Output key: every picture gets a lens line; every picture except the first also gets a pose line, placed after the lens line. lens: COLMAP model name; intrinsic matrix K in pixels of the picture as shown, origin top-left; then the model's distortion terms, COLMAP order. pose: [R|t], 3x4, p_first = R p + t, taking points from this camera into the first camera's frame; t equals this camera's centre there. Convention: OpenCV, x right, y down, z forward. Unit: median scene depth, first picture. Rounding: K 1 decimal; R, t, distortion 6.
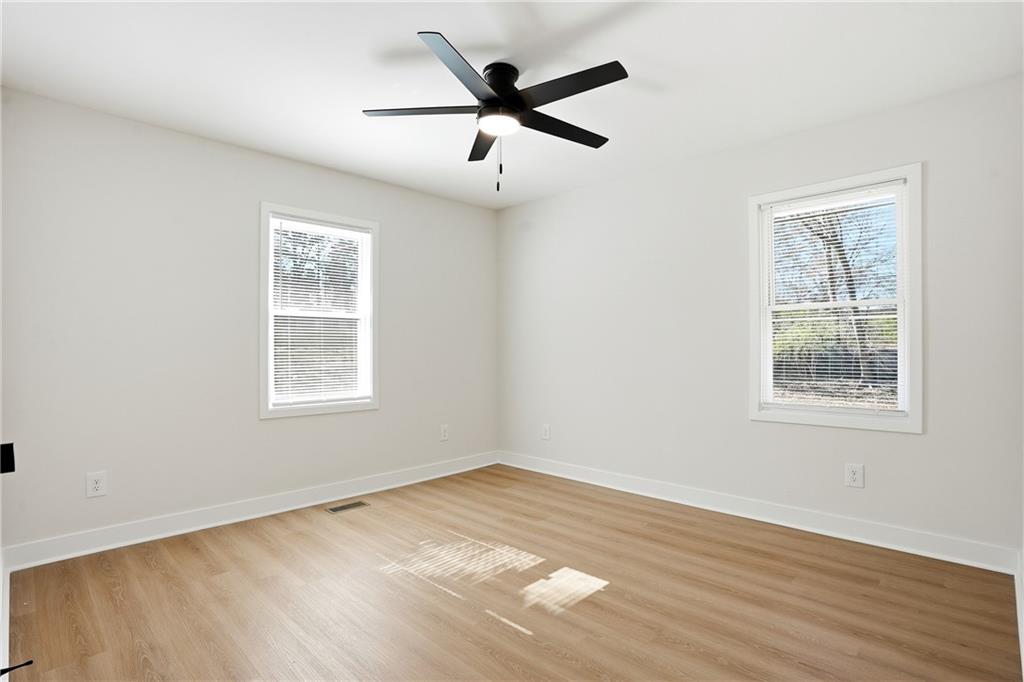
lens RADIAL K [[510.0, 0, 518.1], [0, 510.0, 346.4], [0, 0, 1]] dist [0.003958, -0.000384]
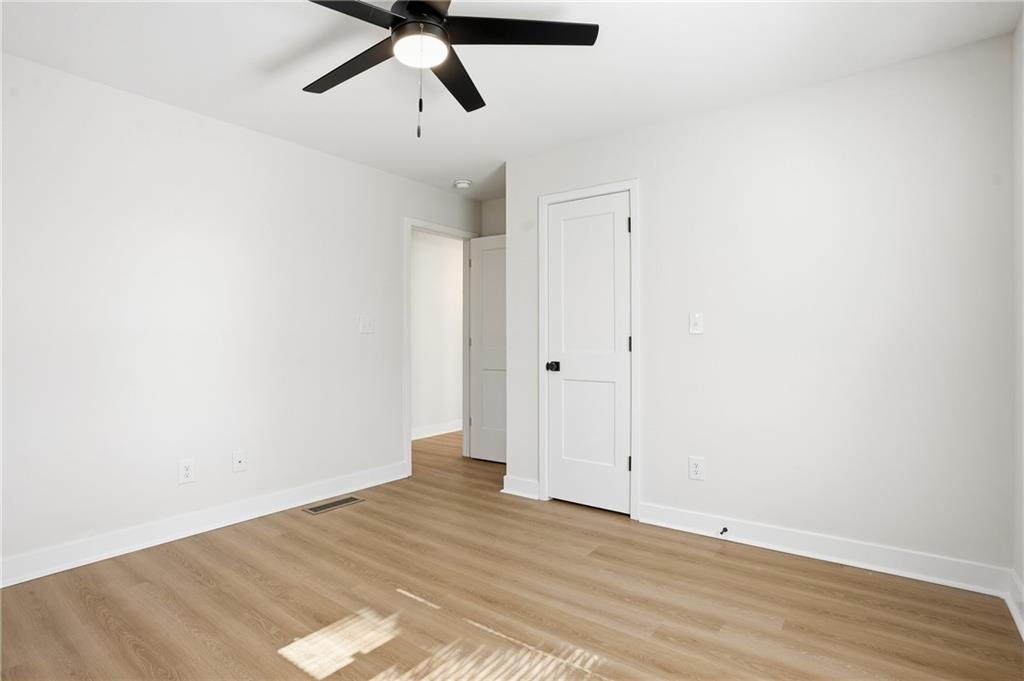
lens RADIAL K [[510.0, 0, 512.0], [0, 510.0, 339.7], [0, 0, 1]] dist [0.003958, -0.000384]
pose [[-0.993184, 0.008572, -0.116239, -0.081134], [0.008641, 0.999963, -0.000089, 0.002931], [0.116233, -0.001093, -0.993221, 1.741530]]
